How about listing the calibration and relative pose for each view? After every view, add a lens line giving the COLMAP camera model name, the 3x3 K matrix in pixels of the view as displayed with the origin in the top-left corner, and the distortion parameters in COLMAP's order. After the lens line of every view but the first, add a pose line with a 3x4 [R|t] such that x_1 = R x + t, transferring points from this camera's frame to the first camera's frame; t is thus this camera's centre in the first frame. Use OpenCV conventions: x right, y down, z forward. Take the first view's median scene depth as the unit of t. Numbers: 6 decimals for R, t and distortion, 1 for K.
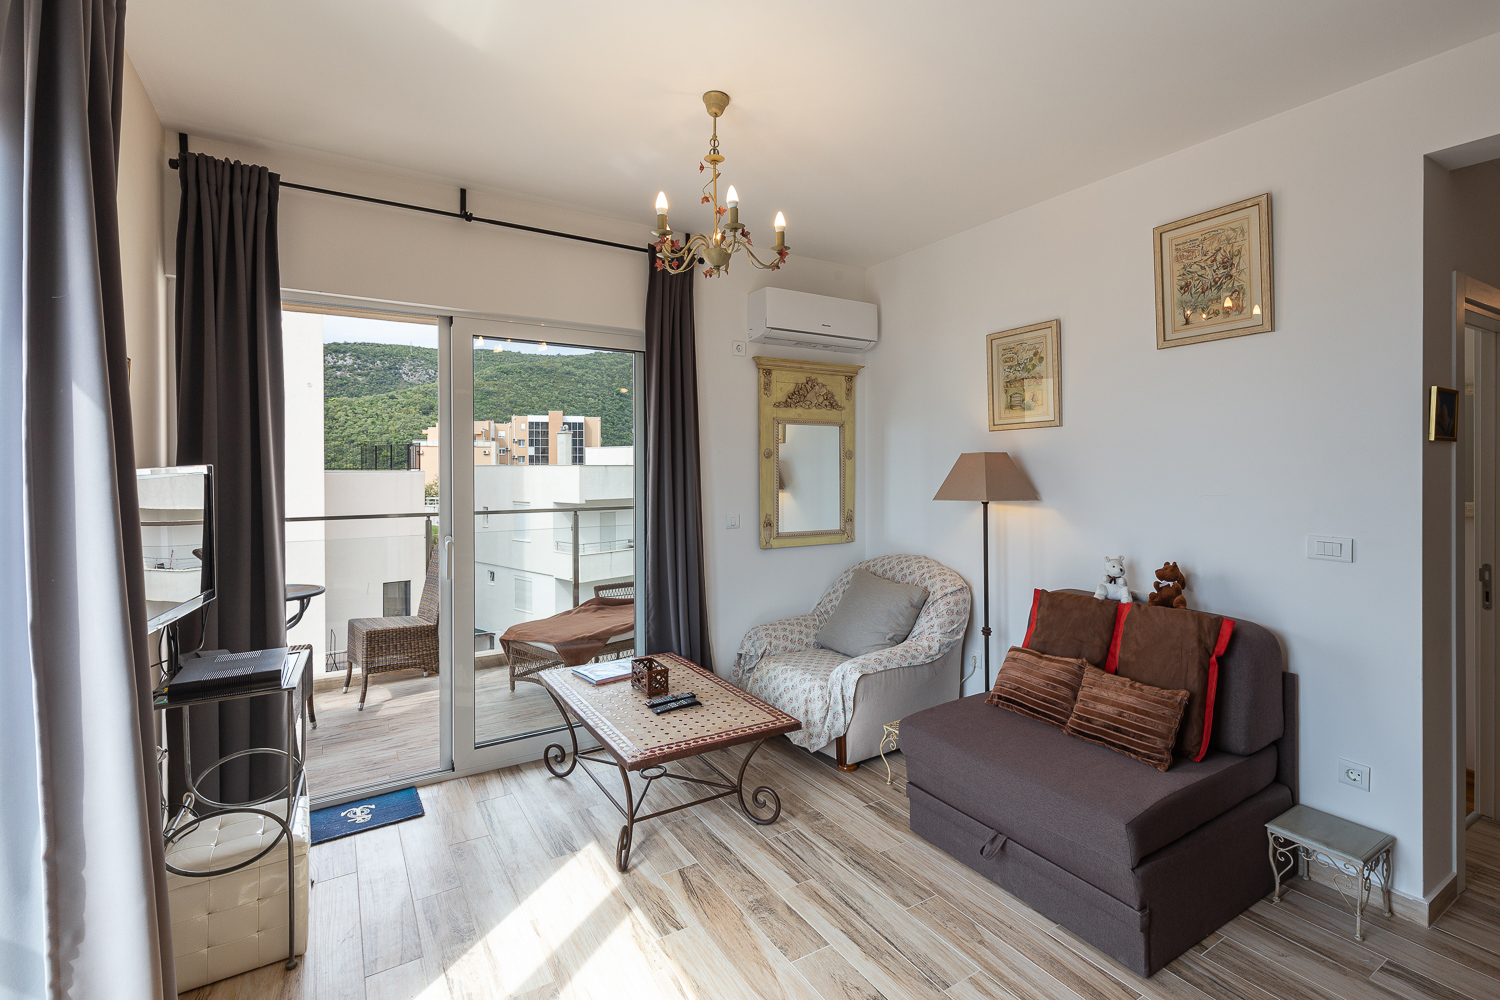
lens RADIAL K [[686.9, 0, 771.5], [0, 686.9, 466.7], [0, 0, 1]] dist [-0.000825, -0.000626]
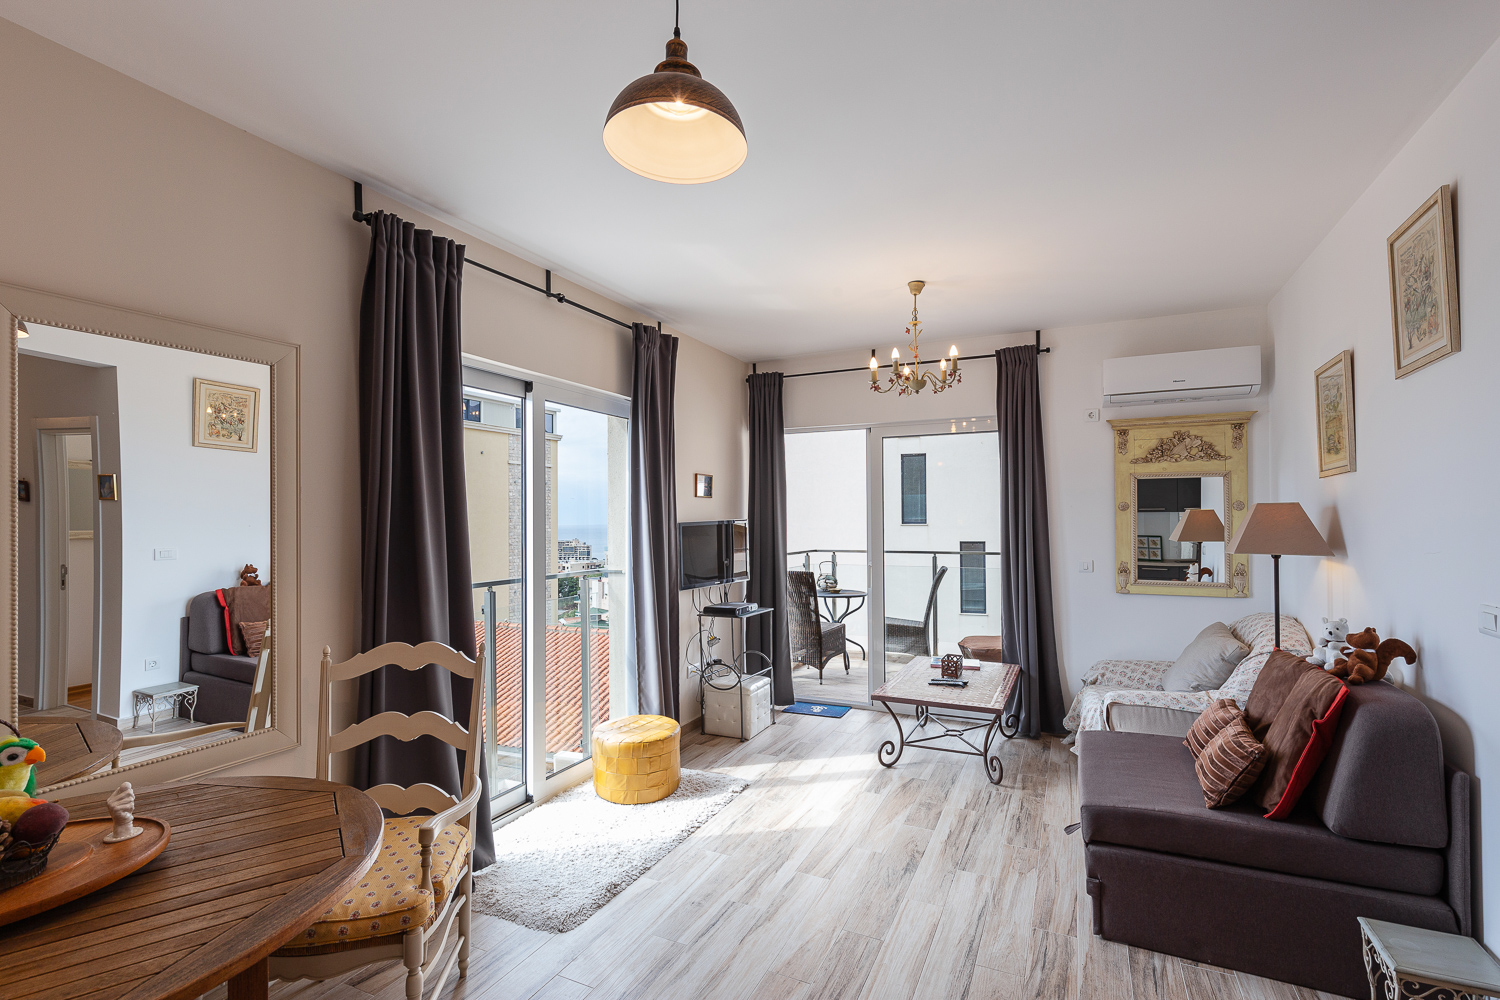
lens RADIAL K [[677.9, 0, 750.0], [0, 677.9, 500.0], [0, 0, 1]] dist [-0.001255, 0.000004]
pose [[0.531577, -0.024100, -0.846667, 0.580815], [0.001323, 0.999618, -0.027624, -0.000040], [0.847009, 0.013564, 0.531406, -0.080883]]
